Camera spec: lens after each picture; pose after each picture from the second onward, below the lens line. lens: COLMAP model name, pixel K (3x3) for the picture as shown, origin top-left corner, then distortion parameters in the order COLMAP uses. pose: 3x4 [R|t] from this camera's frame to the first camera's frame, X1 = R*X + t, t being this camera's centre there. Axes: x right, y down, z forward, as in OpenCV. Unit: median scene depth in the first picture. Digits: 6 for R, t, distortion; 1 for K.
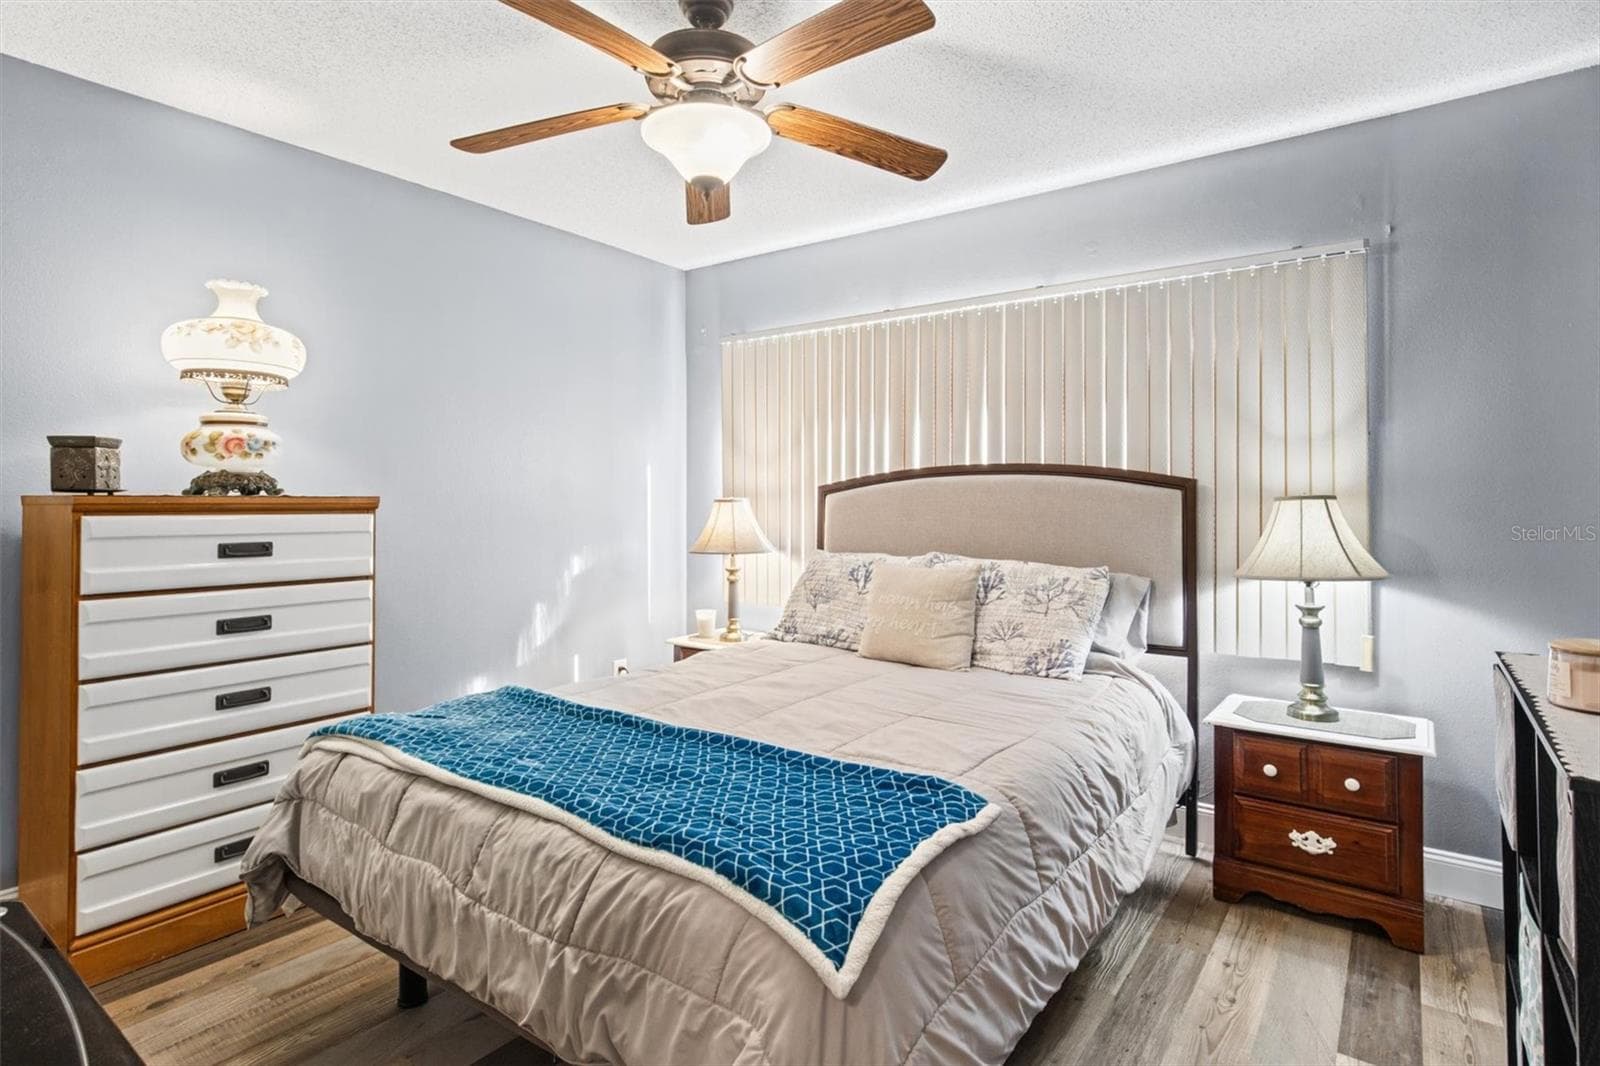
lens RADIAL K [[793.7, 0, 817.5], [0, 793.7, 490.6], [0, 0, 1]] dist [0.012408, -0.004290]
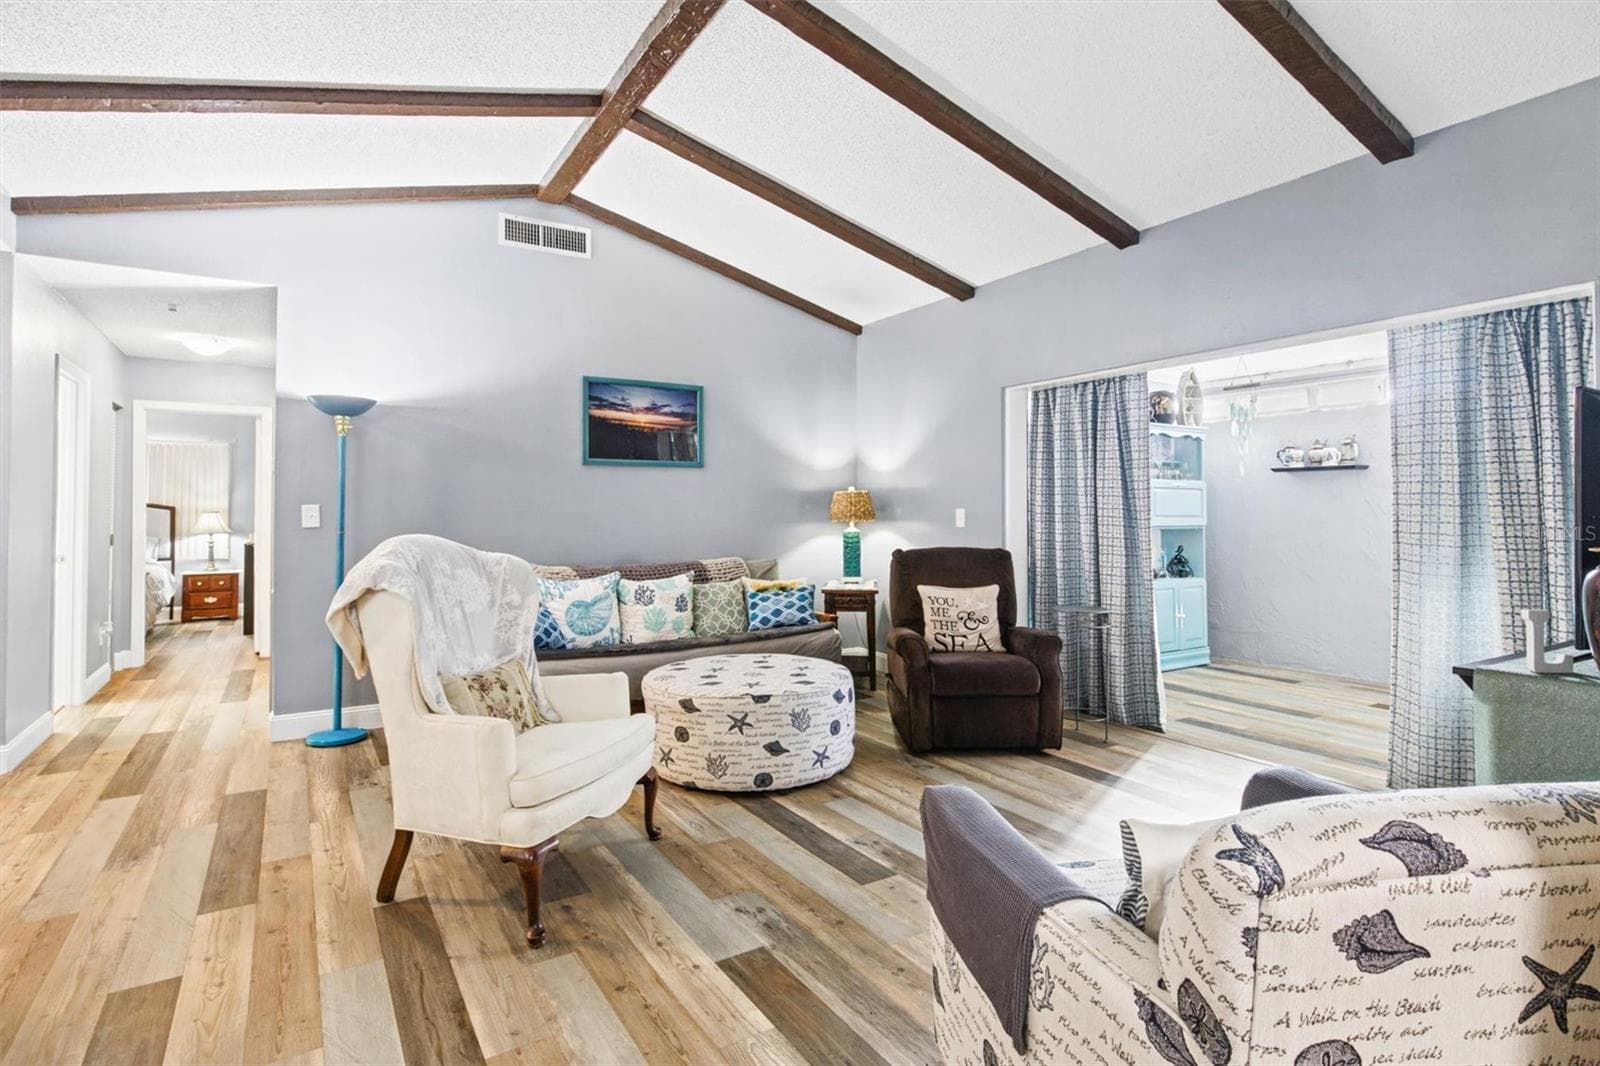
lens RADIAL K [[793.7, 0, 790.1], [0, 793.7, 494.9], [0, 0, 1]] dist [0.012408, -0.004290]
pose [[0.343824, 0.028135, 0.938613, -1.693968], [-0.017032, 0.999573, -0.023723, -0.028089], [-0.938880, -0.007830, 0.344156, -2.441862]]
